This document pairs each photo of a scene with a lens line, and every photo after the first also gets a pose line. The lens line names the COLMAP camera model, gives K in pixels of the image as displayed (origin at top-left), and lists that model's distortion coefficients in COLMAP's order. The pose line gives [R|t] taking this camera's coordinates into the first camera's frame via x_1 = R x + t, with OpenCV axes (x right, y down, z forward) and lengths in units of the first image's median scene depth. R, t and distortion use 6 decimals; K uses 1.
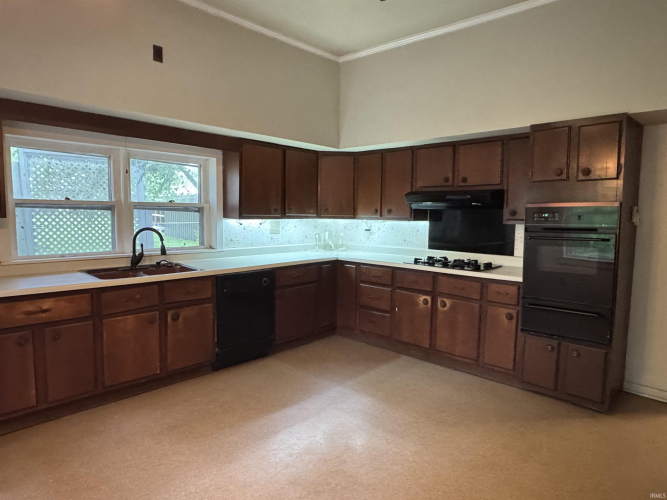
lens RADIAL K [[429.1, 0, 335.5], [0, 429.1, 247.3], [0, 0, 1]] dist [0.004798, 0.000307]
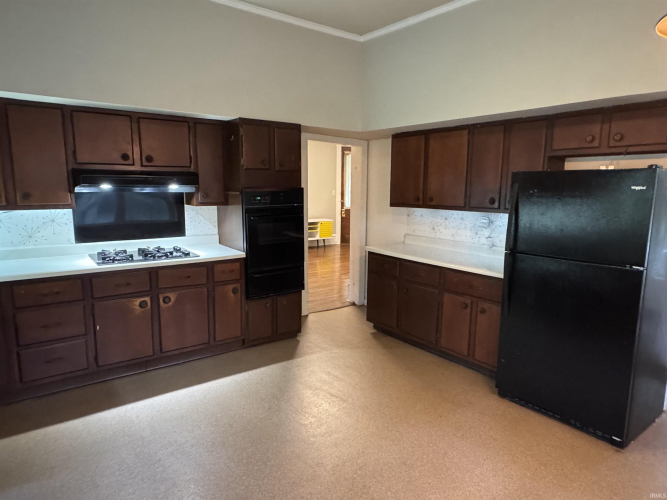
lens RADIAL K [[429.1, 0, 335.4], [0, 429.1, 252.7], [0, 0, 1]] dist [0.004798, 0.000307]
pose [[0.161403, -0.163829, 0.973195, -0.552250], [0.071786, 0.985461, 0.153988, -0.078322], [-0.984274, 0.045008, 0.170817, 0.498054]]
